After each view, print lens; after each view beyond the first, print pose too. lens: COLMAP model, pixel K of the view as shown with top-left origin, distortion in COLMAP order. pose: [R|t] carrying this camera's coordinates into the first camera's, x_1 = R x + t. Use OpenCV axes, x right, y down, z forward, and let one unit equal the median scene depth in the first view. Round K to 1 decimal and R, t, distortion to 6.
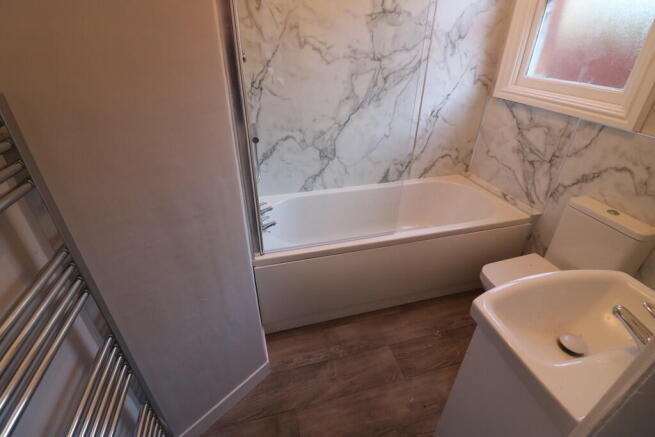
lens RADIAL K [[302.8, 0, 323.1], [0, 302.8, 213.8], [0, 0, 1]] dist [-0.010960, -0.010303]
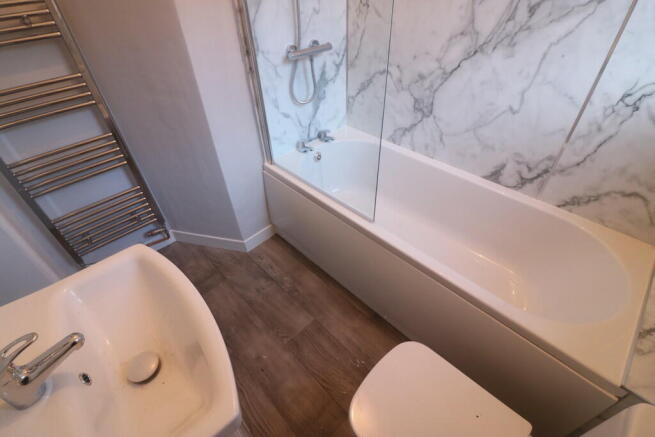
lens RADIAL K [[302.8, 0, 323.1], [0, 302.8, 213.8], [0, 0, 1]] dist [-0.010960, -0.010303]
pose [[0.479615, 0.552461, -0.681730, 0.591110], [-0.401242, 0.829016, 0.389535, -0.176391], [0.780368, 0.086712, 0.619279, 0.359301]]
